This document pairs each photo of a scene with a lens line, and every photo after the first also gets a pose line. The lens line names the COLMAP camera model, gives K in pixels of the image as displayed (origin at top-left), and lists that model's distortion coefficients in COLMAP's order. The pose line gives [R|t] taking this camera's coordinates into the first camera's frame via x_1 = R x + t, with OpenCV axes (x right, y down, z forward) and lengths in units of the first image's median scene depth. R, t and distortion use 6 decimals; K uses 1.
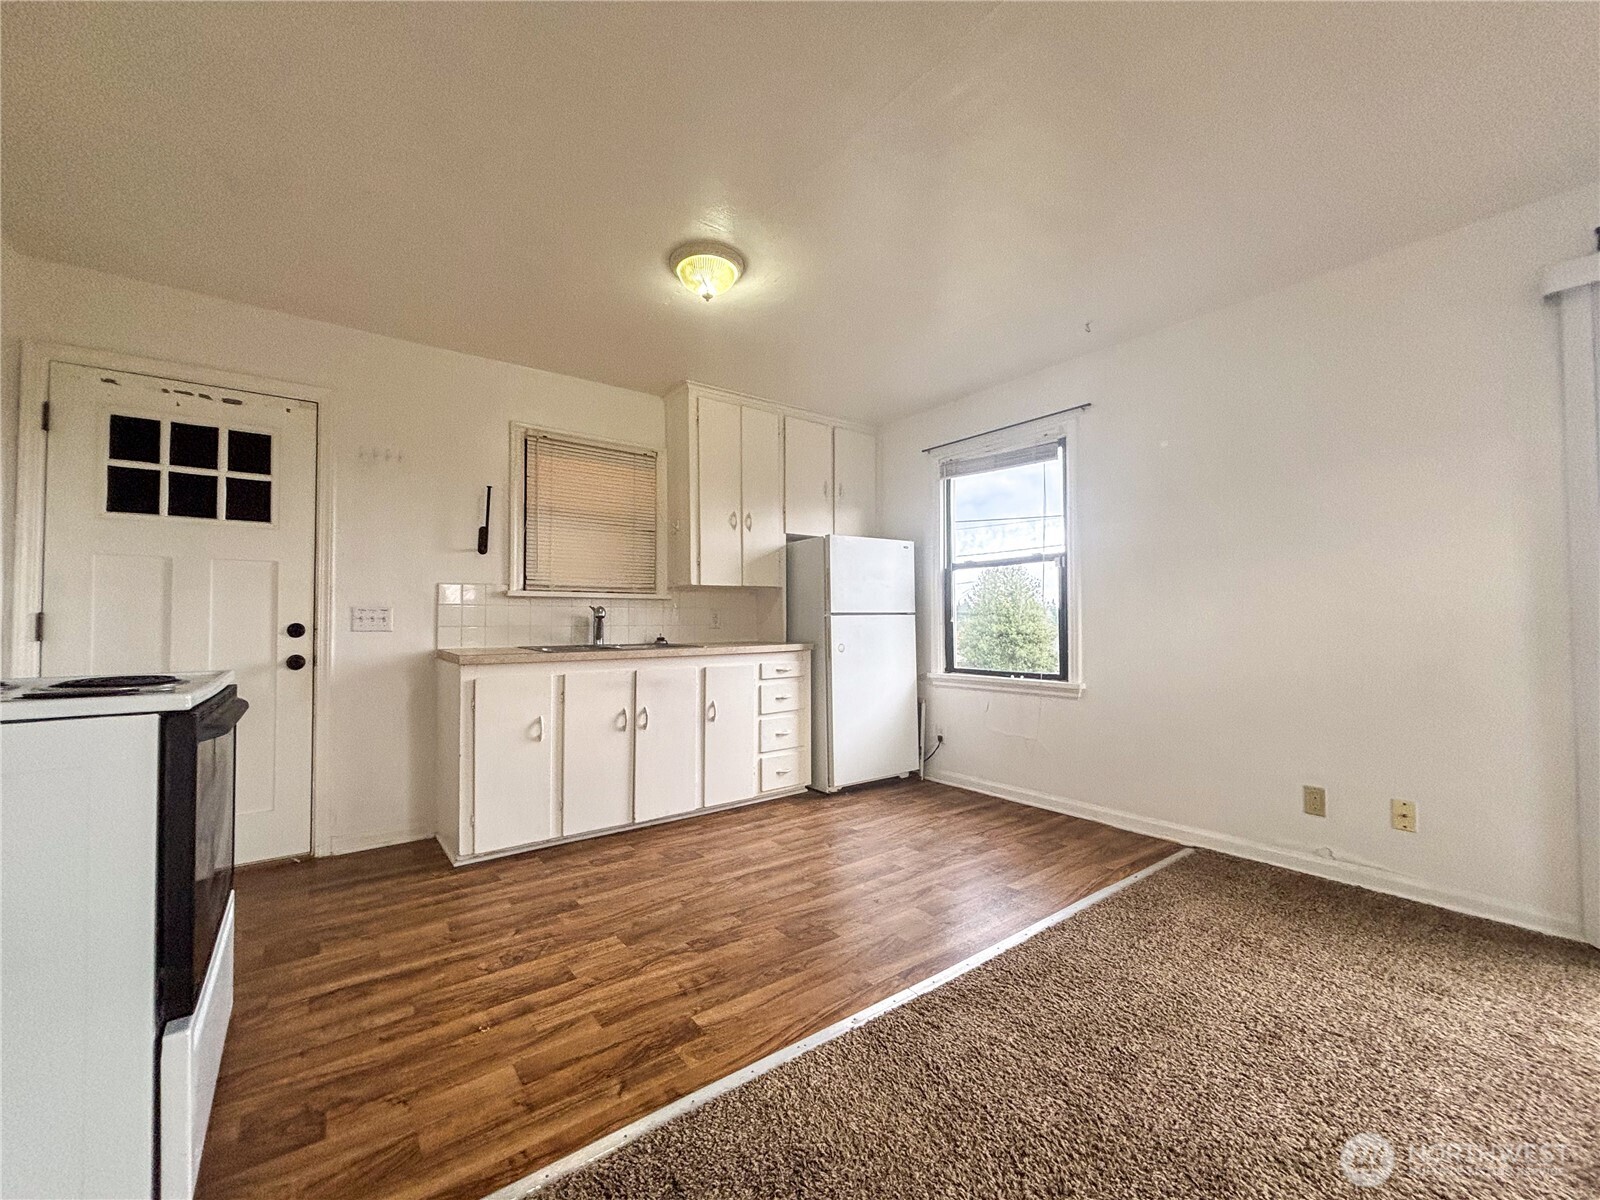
lens RADIAL K [[654.0, 0, 802.5], [0, 654.0, 596.2], [0, 0, 1]] dist [0.000001, 0.000027]
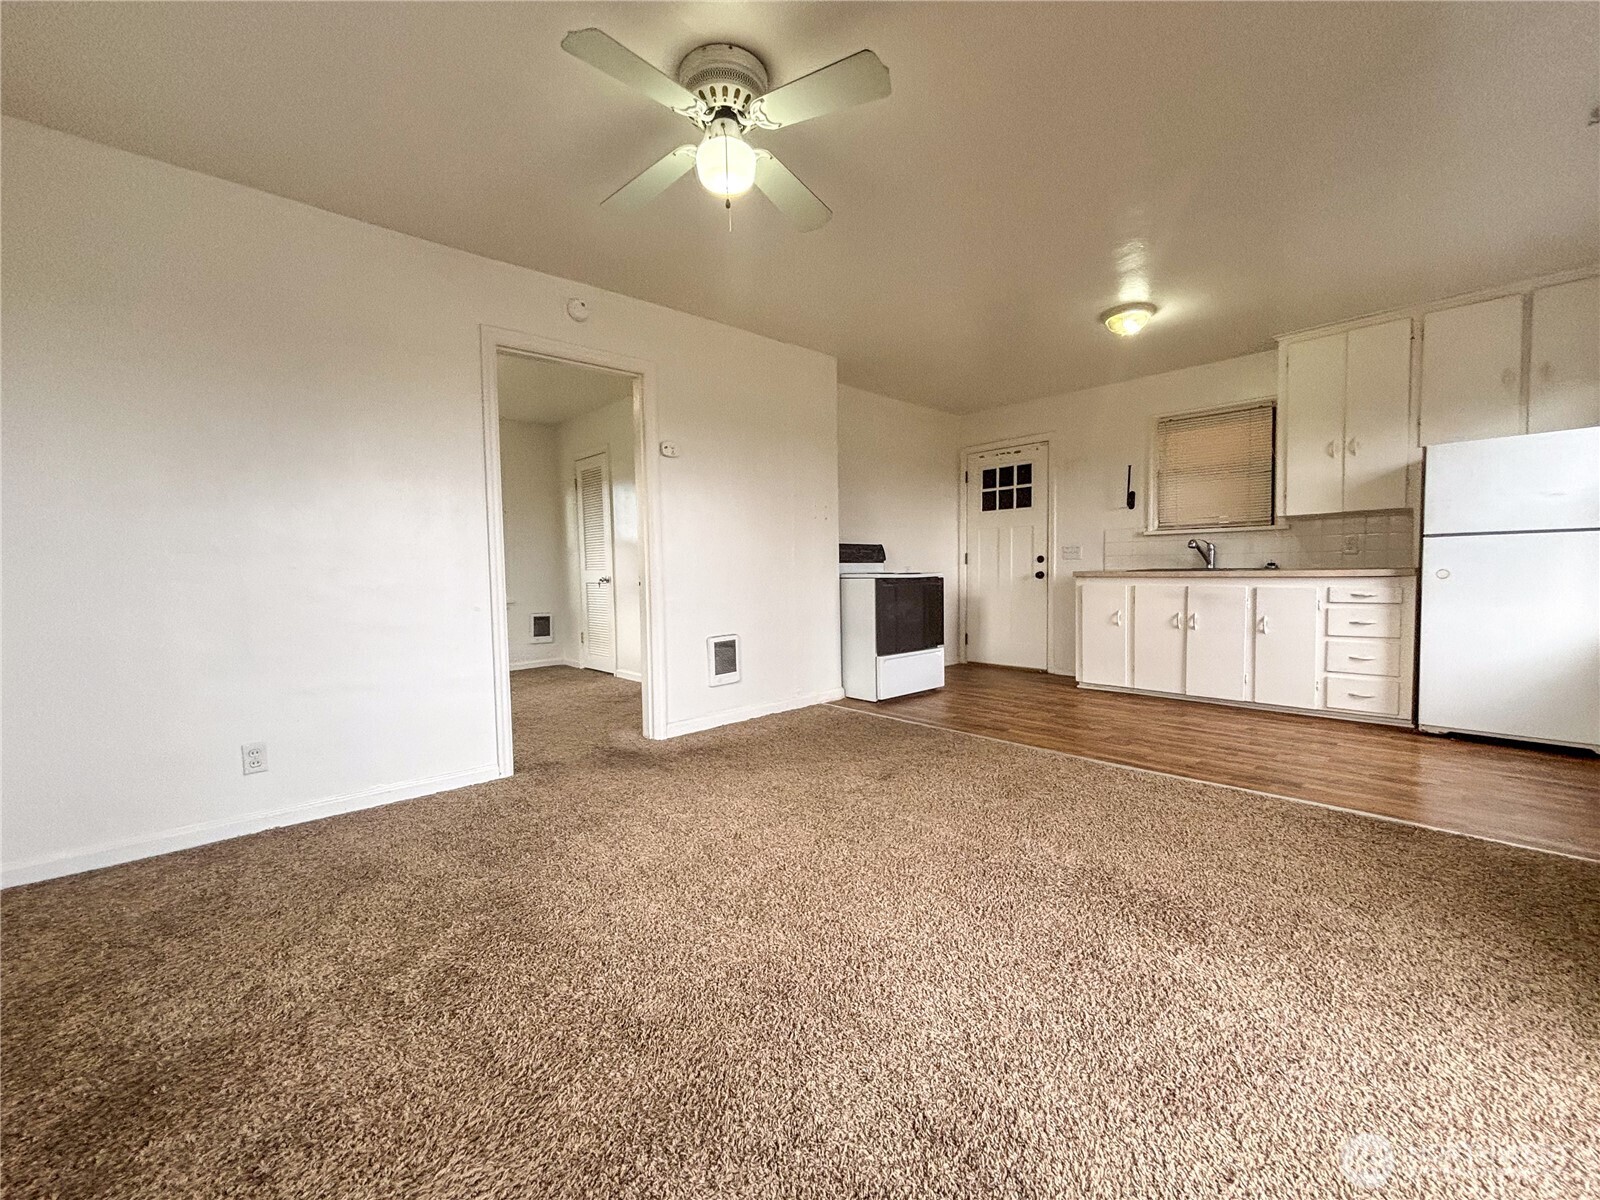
lens RADIAL K [[634.9, 0, 805.2], [0, 634.9, 598.4], [0, 0, 1]] dist [0.000531, 0.000071]
pose [[0.088402, 0.064548, -0.993991, 0.915582], [0.074889, 0.994643, 0.071250, -0.016661], [0.993266, -0.080737, 0.083094, 0.077713]]
